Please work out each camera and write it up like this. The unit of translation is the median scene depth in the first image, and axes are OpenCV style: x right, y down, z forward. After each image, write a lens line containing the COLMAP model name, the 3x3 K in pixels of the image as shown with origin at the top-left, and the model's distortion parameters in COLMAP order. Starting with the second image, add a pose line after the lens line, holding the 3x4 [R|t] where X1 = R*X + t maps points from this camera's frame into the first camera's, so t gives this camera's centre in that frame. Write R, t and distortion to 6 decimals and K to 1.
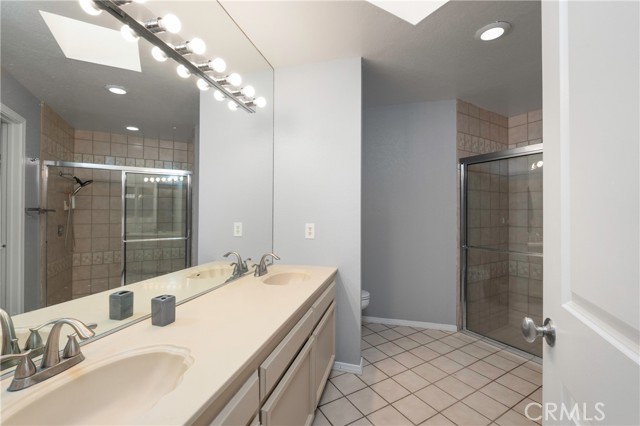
lens RADIAL K [[268.1, 0, 318.5], [0, 268.1, 212.6], [0, 0, 1]] dist [-0.002688, 0.000483]
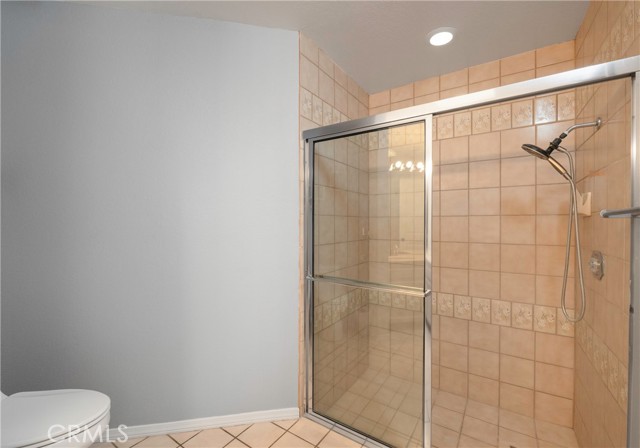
lens RADIAL K [[282.6, 0, 320.1], [0, 282.6, 224.2], [0, 0, 1]] dist [0.002793, 0.000097]
pose [[0.898735, -0.005949, 0.438453, 0.273528], [-0.001660, 0.999855, 0.016970, -0.004001], [-0.438490, -0.015979, 0.898594, 0.397913]]
